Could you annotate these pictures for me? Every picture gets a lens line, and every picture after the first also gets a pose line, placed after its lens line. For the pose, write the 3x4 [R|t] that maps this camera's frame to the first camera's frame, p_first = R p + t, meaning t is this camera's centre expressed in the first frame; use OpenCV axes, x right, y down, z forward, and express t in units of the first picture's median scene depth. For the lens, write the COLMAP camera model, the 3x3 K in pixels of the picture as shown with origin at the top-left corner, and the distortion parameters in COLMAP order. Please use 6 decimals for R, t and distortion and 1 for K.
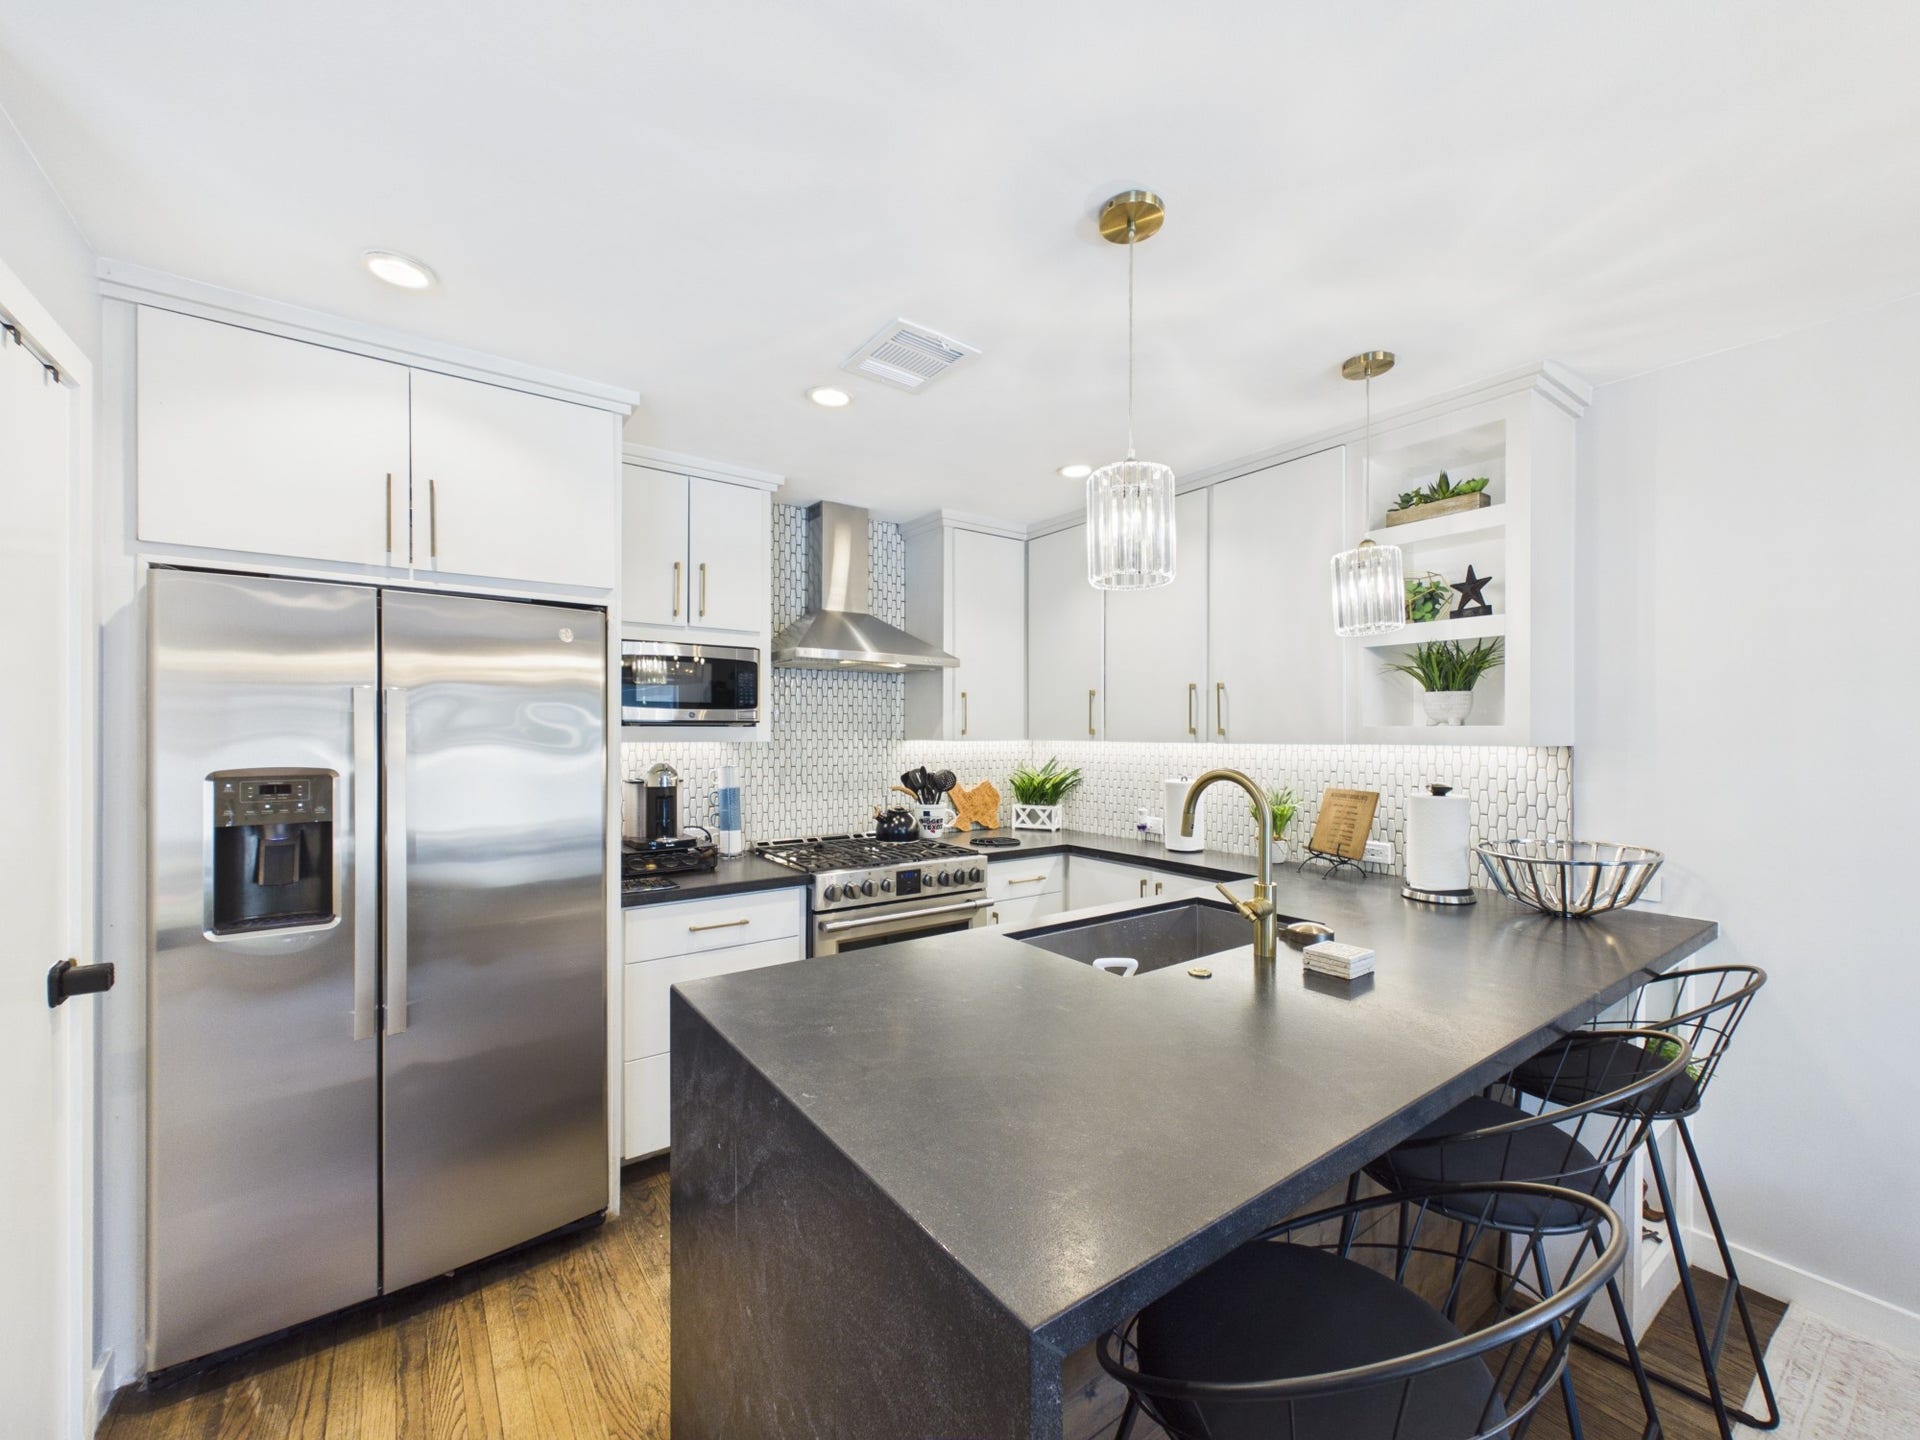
lens RADIAL K [[768.2, 0, 960.0], [0, 768.2, 733.5], [0, 0, 1]] dist [0.001903, -0.000069]
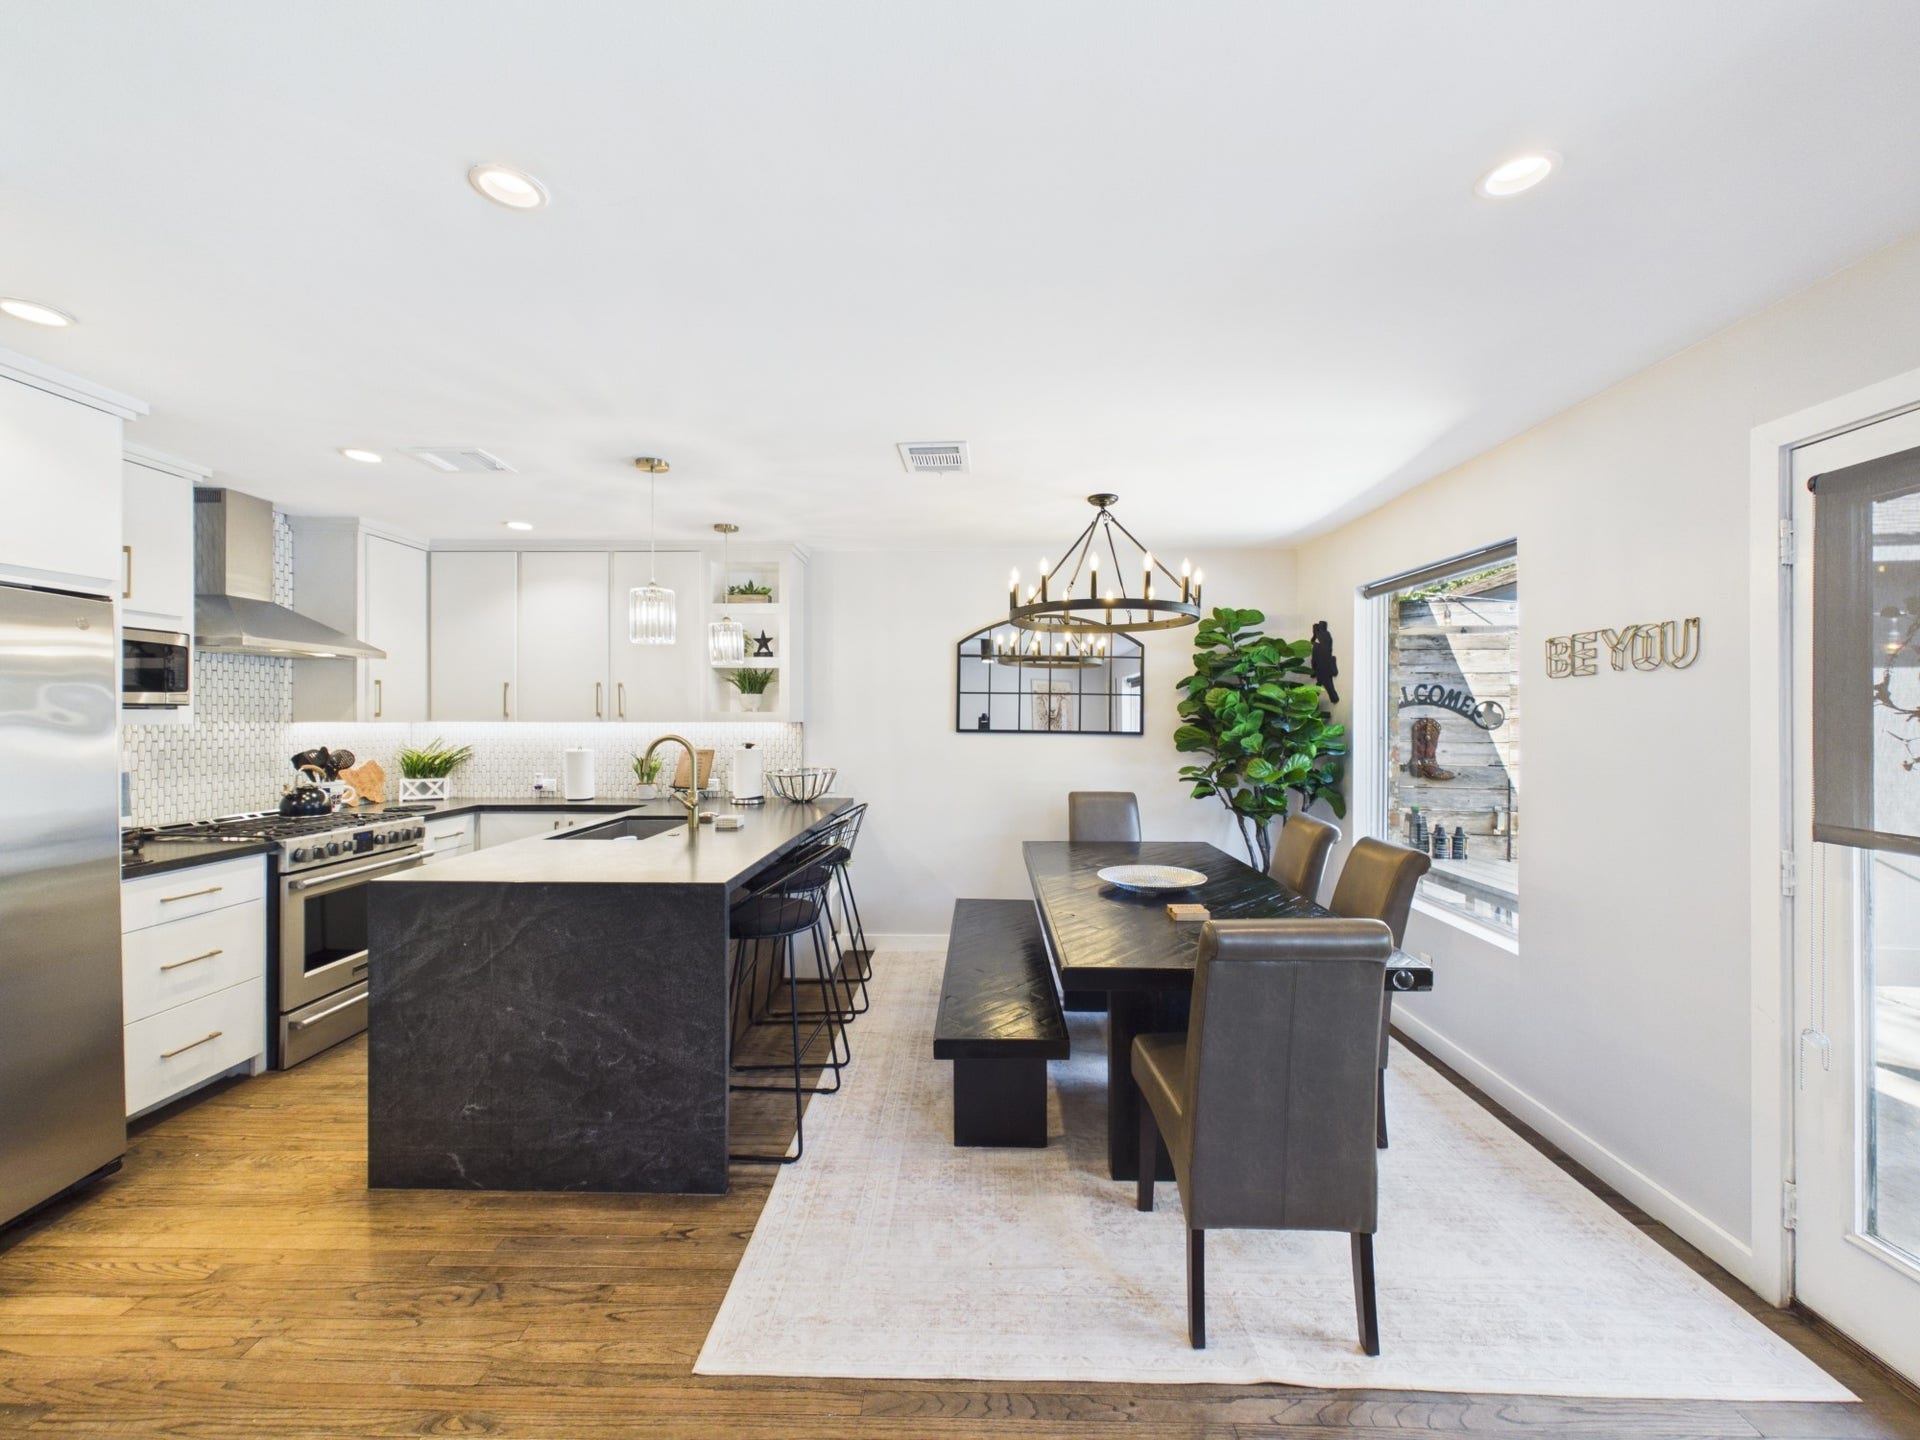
lens RADIAL K [[768.2, 0, 960.0], [0, 768.2, 733.5], [0, 0, 1]] dist [0.001903, -0.000069]
pose [[0.600062, -0.018383, 0.799742, -0.447103], [0.000114, 0.999738, 0.022894, -0.000083], [-0.799954, -0.013647, 0.599907, -0.429188]]
